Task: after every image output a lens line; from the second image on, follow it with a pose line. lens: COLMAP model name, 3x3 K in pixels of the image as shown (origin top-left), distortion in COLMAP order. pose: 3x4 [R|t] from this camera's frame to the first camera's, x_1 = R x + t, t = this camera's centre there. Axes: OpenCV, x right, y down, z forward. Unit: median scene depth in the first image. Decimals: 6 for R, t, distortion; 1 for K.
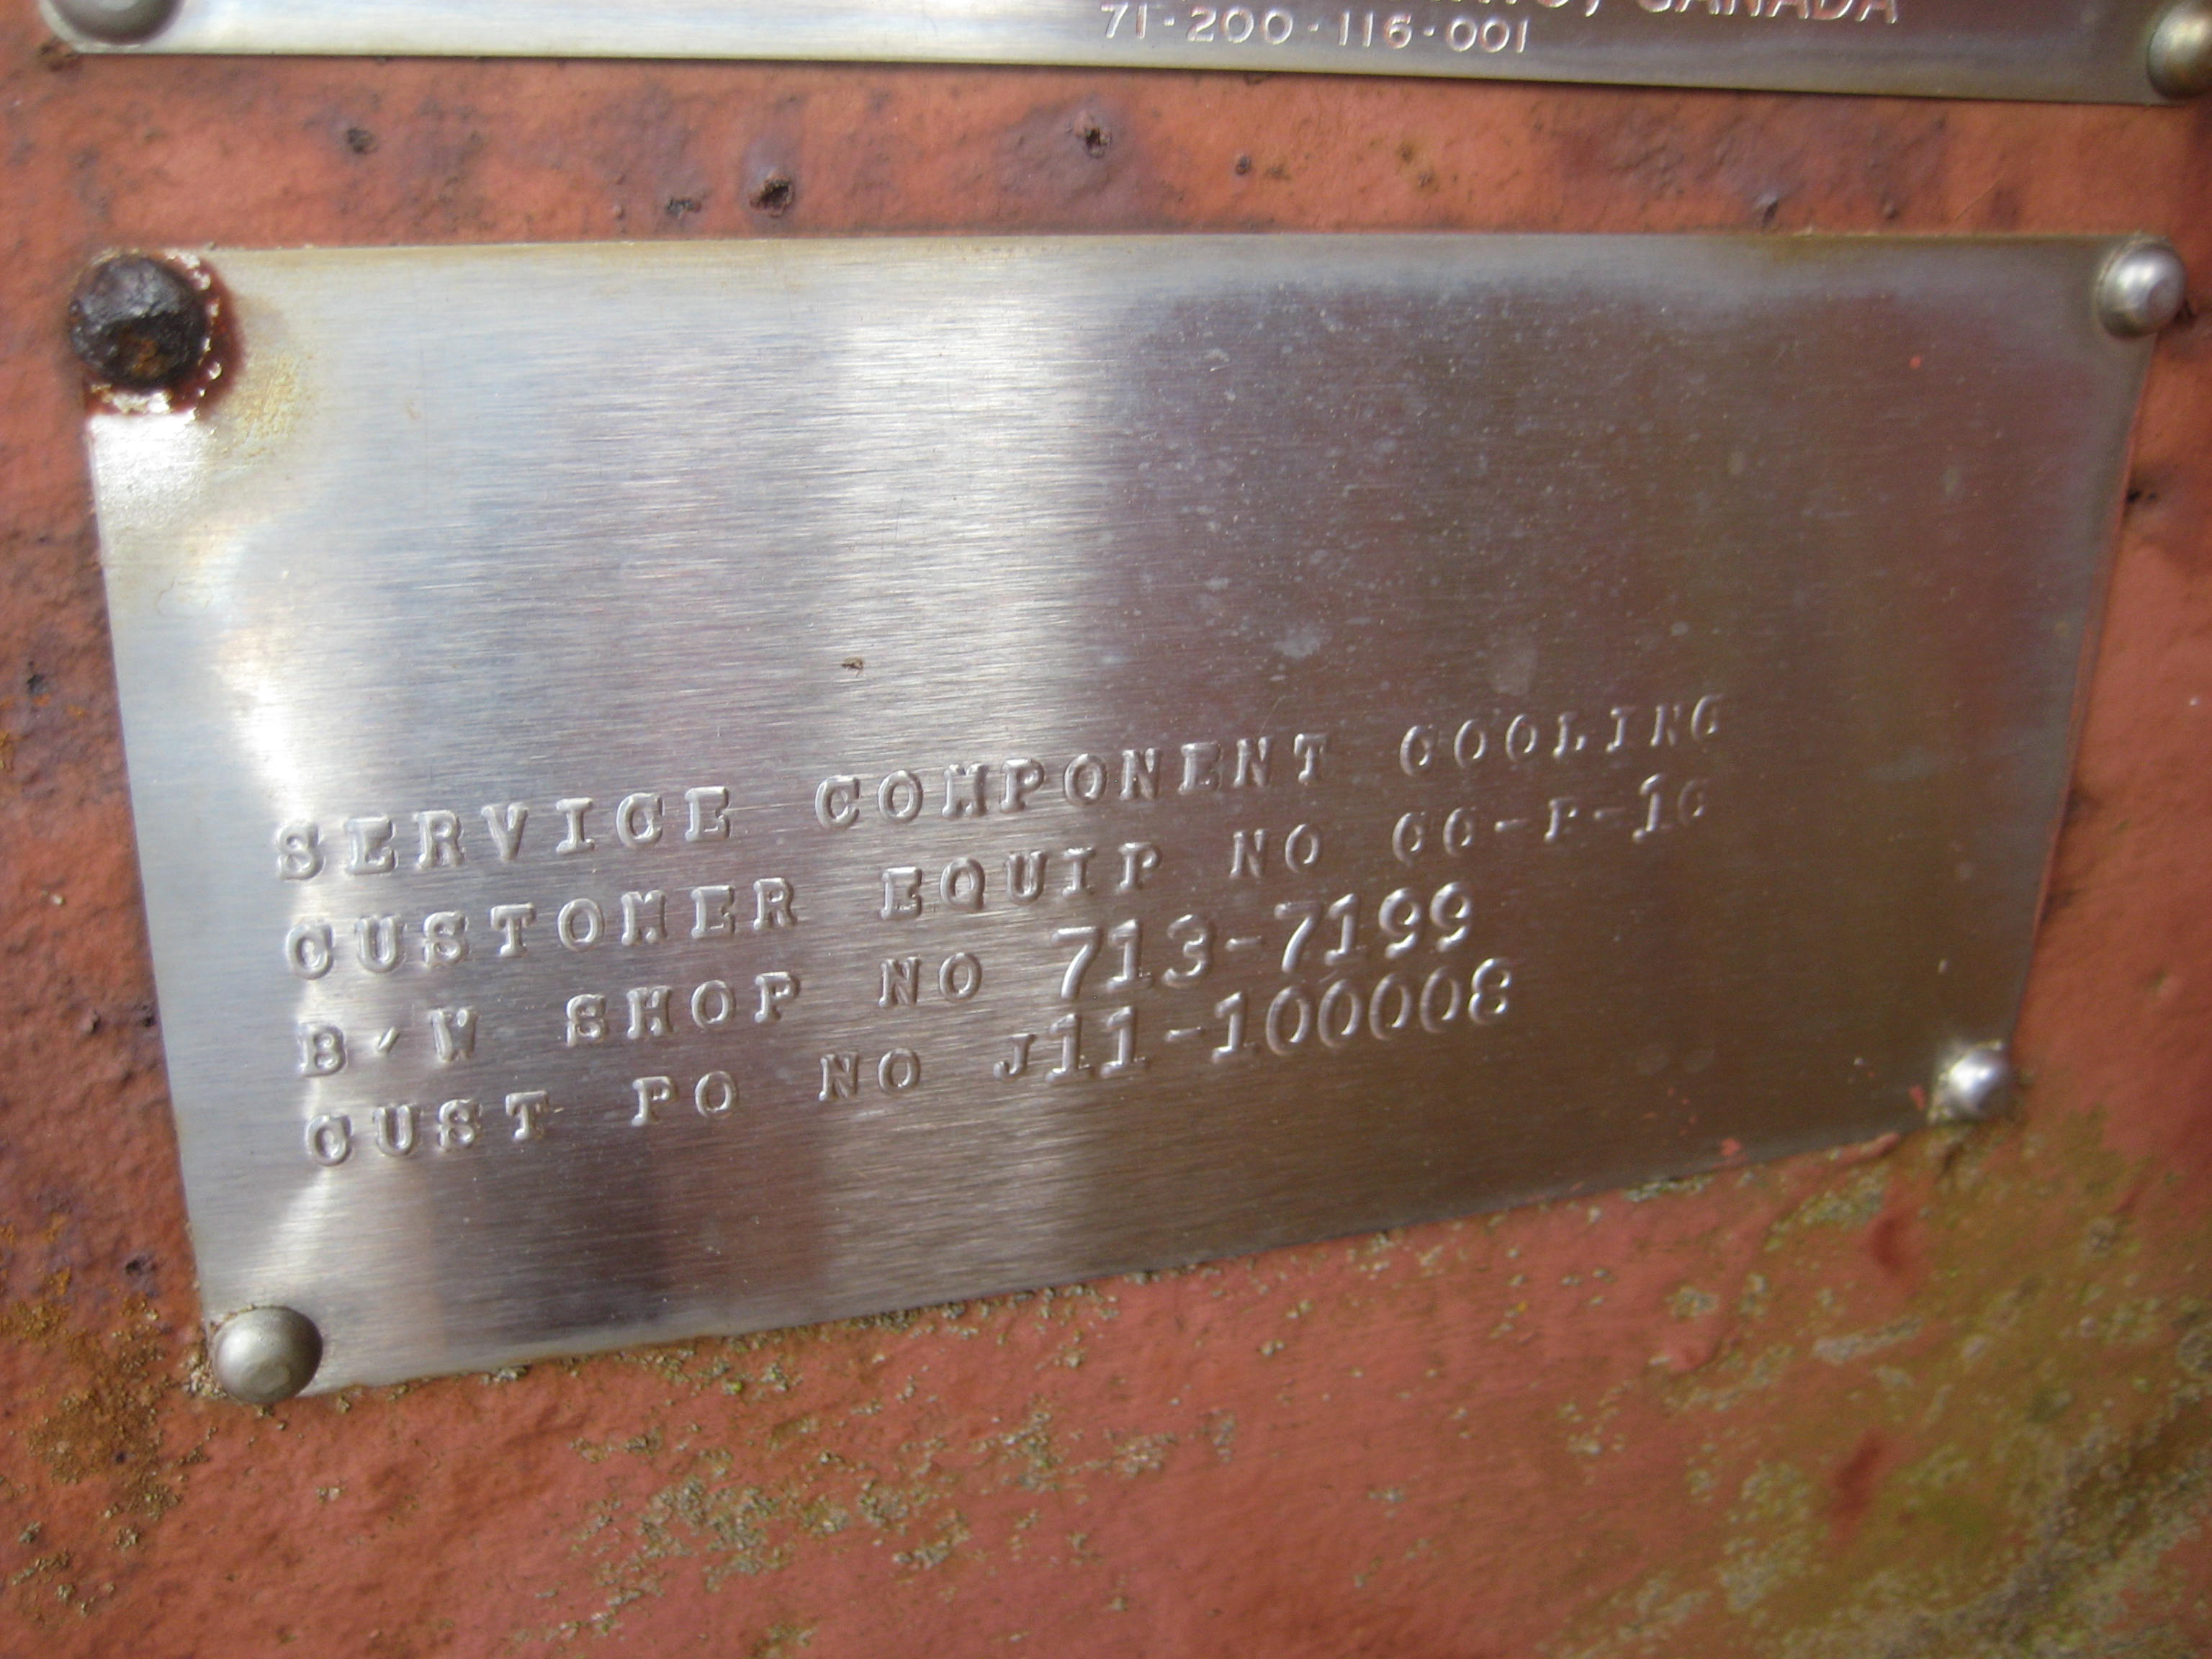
lens RADIAL K [[2327.0, 0, 1090.8], [0, 2327.0, 827.3], [0, 0, 1]] dist [-0.160576, 0.200889]
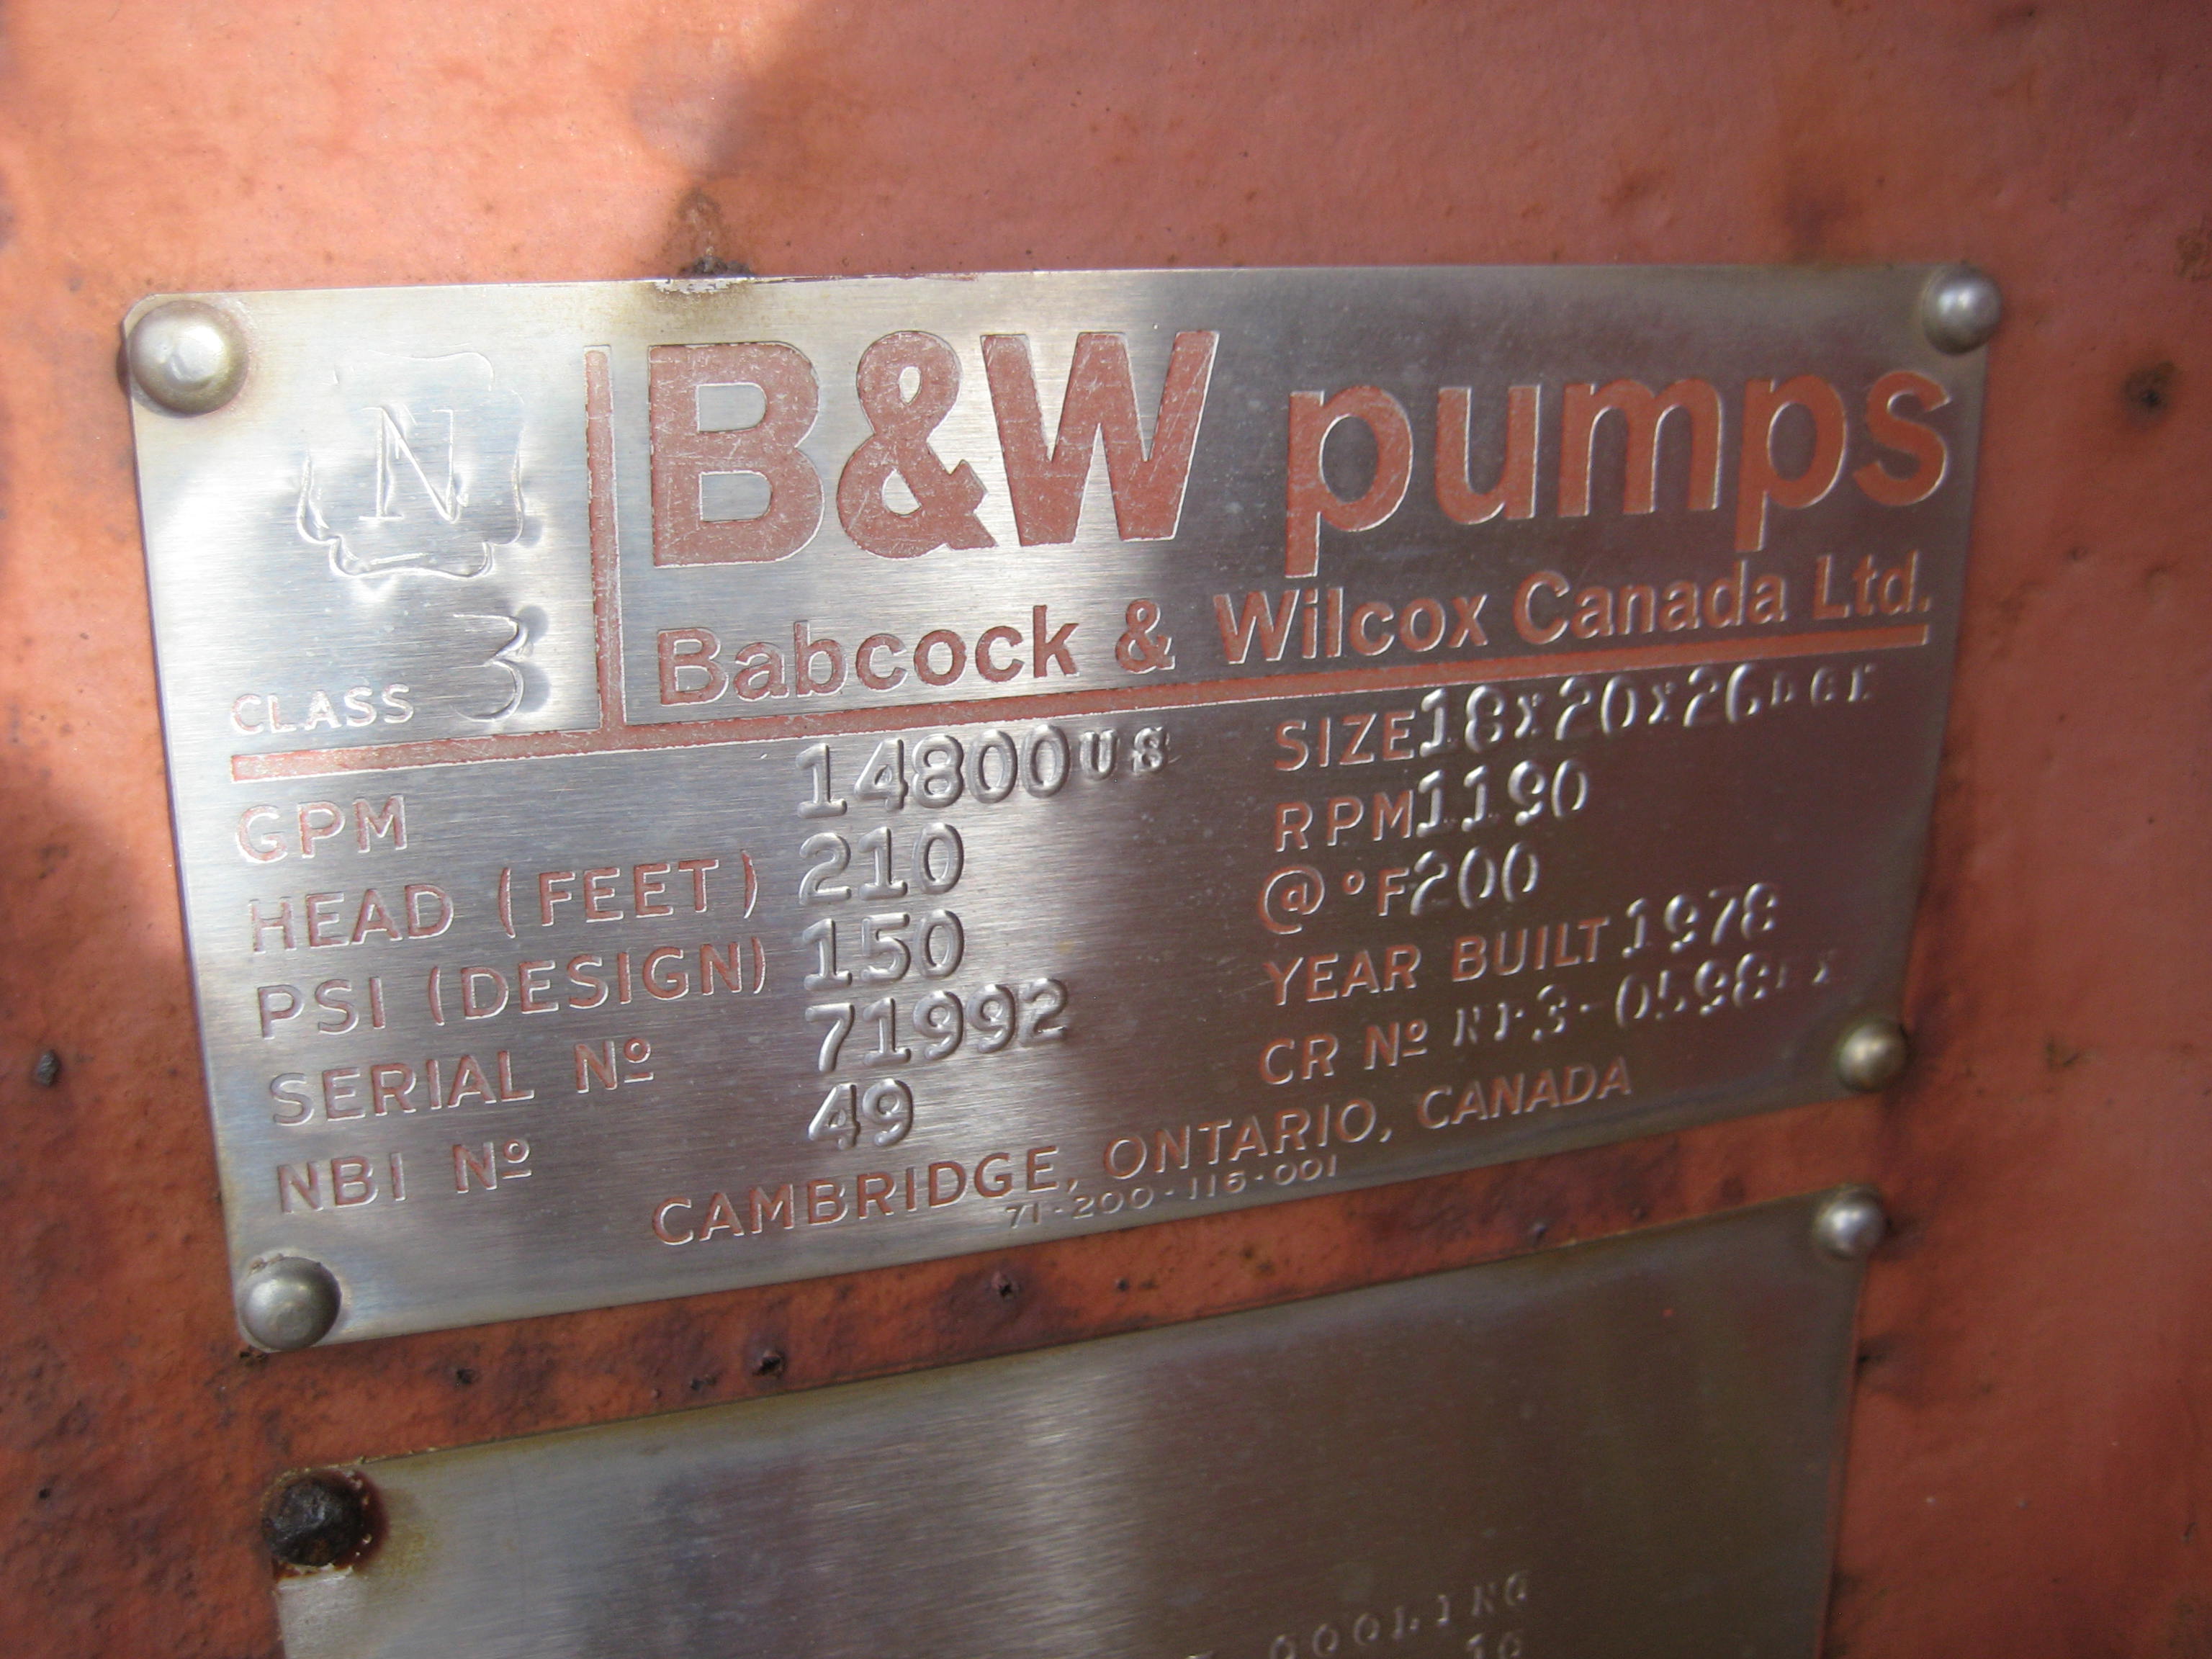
lens RADIAL K [[2327.0, 0, 1090.8], [0, 2327.0, 827.3], [0, 0, 1]] dist [-0.160576, 0.200889]
pose [[0.999125, -0.041544, -0.004747, 0.069289], [0.041042, 0.996051, -0.078730, -0.470982], [0.007999, 0.078467, 0.996885, -0.367470]]
